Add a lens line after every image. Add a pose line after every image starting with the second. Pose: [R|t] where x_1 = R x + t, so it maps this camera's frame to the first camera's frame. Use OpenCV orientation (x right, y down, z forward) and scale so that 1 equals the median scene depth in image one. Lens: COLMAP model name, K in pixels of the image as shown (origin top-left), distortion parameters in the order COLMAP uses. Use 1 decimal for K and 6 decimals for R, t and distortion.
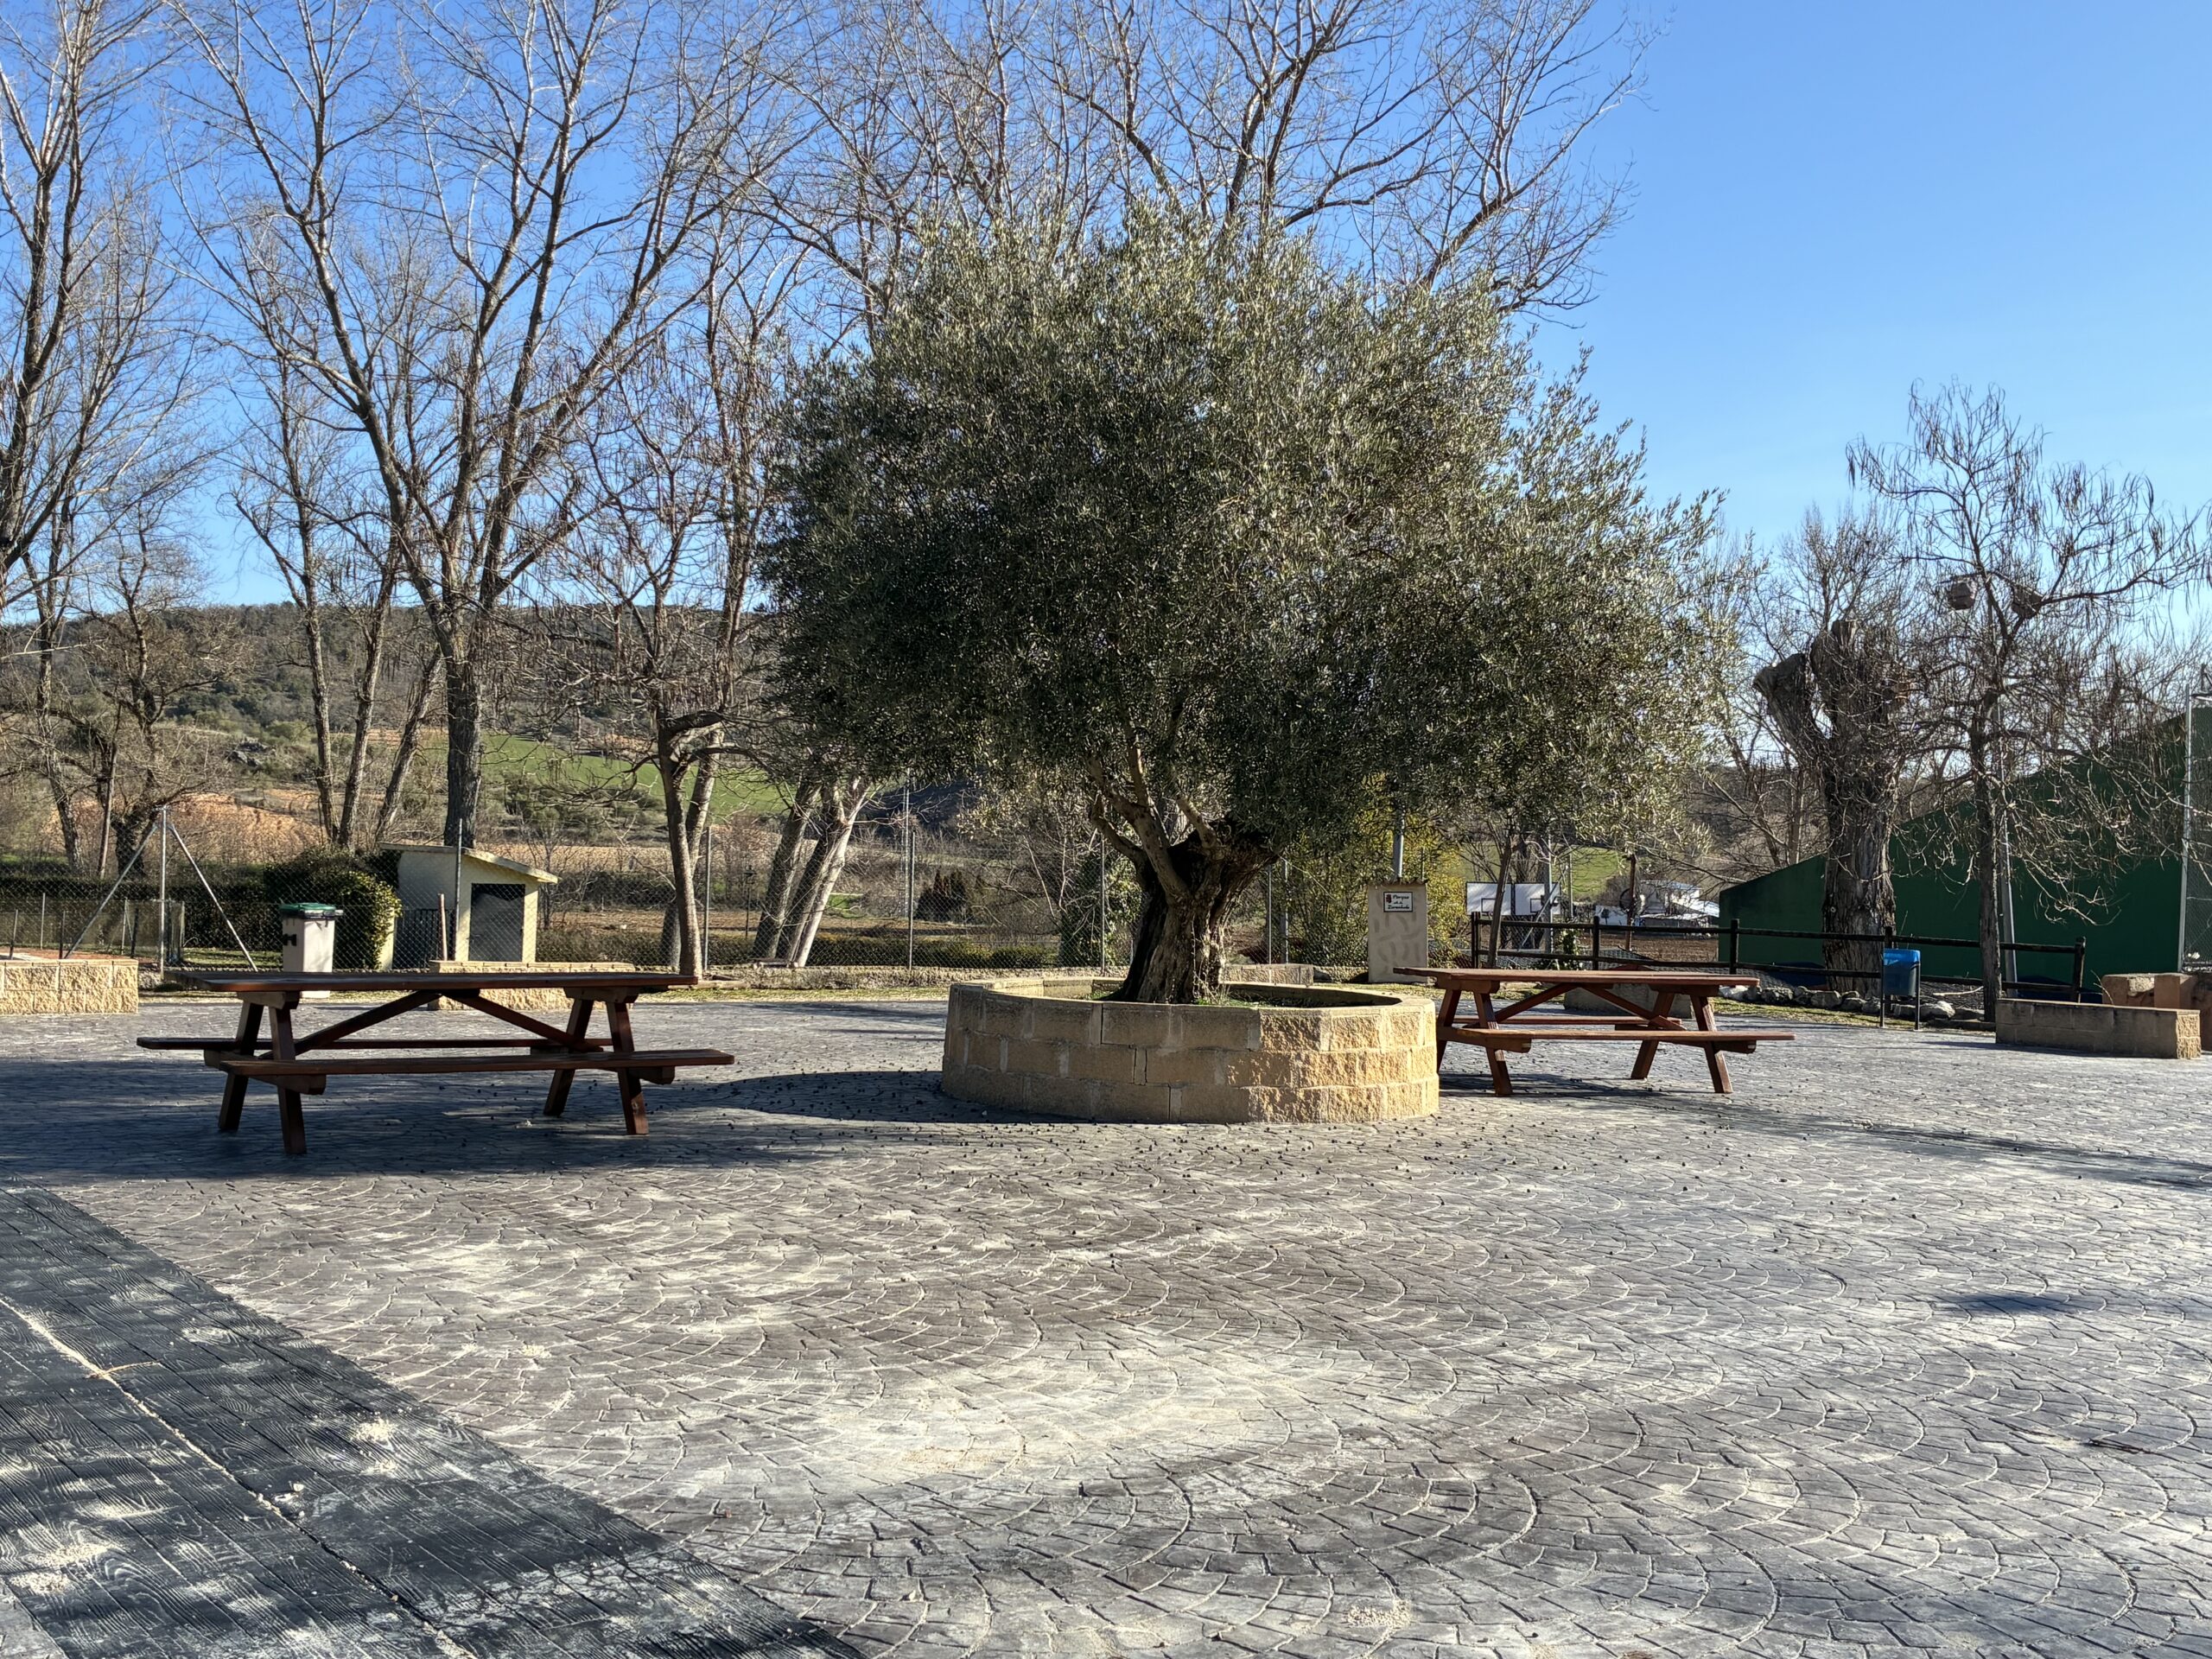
lens RADIAL K [[2257.6, 0, 1093.3], [0, 2257.6, 838.0], [0, 0, 1]] dist [0.001311, 0.000000]
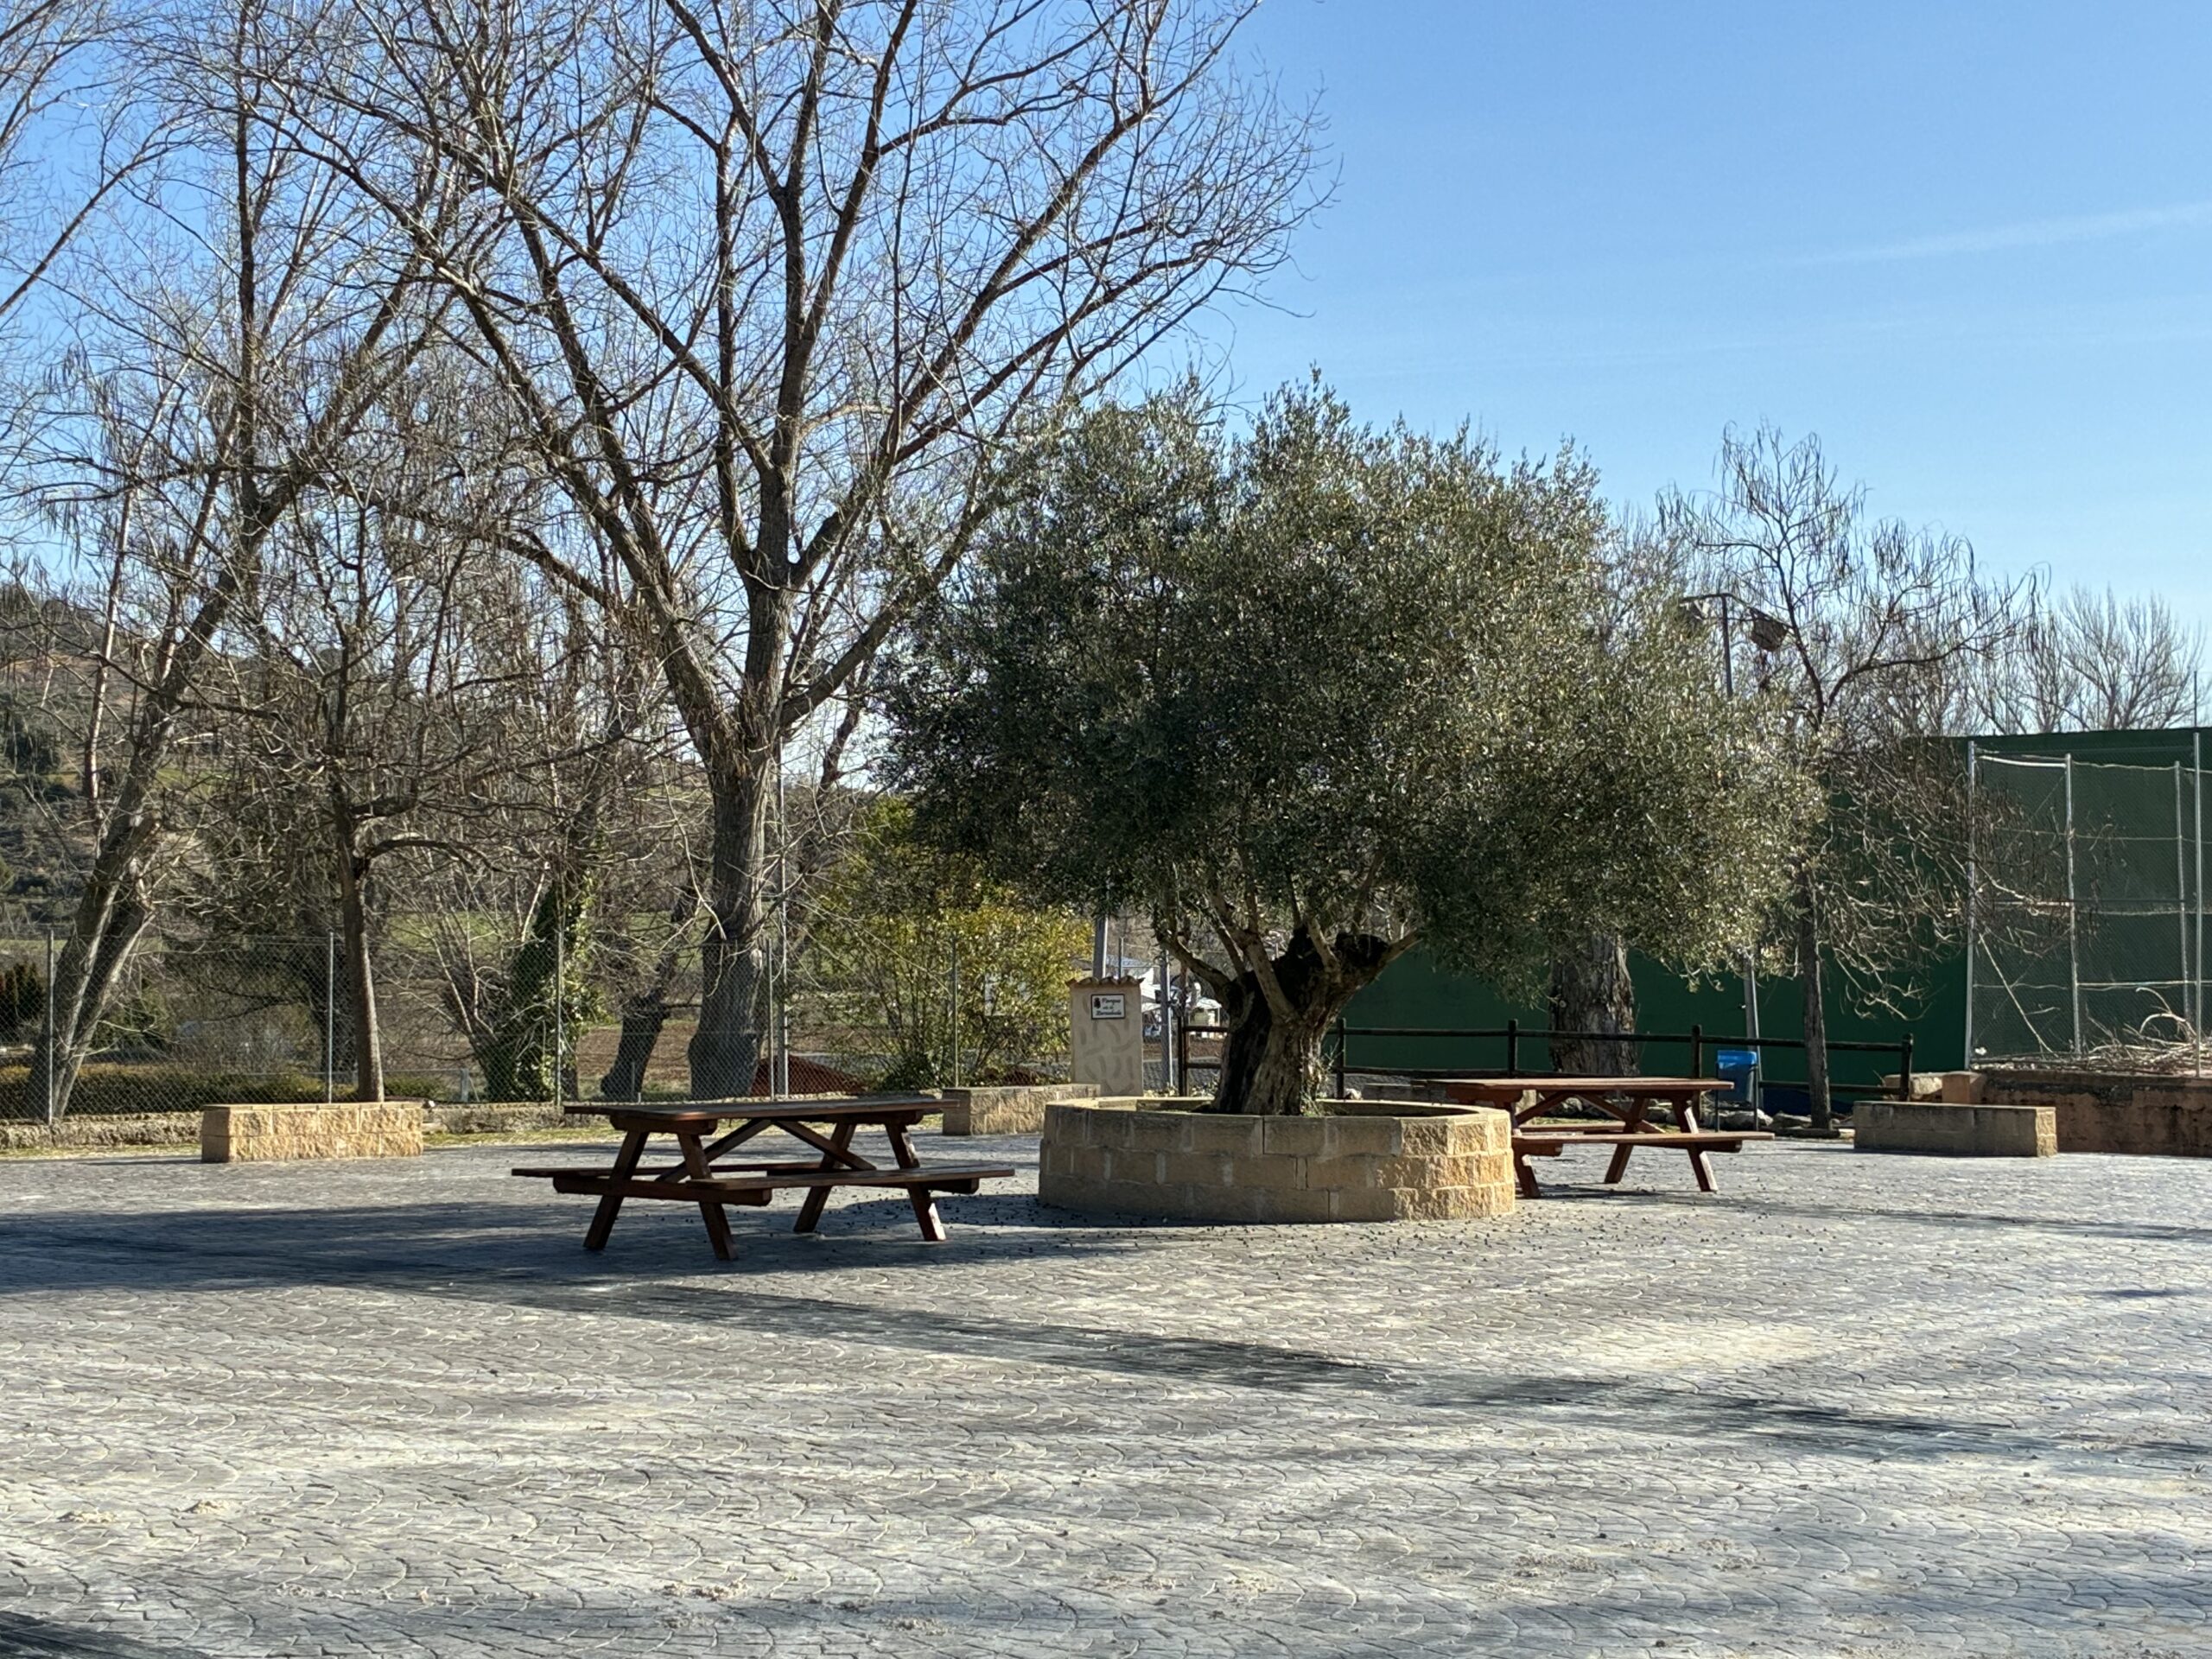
lens RADIAL K [[3614.4, 0, 1108.3], [0, 3614.4, 824.1], [0, 0, 1]] dist [0.022893, 0.000000]
pose [[0.964845, -0.005666, 0.262759, -0.428396], [0.010374, 0.999810, -0.016531, -0.033430], [-0.262615, 0.018676, 0.964720, -0.552205]]
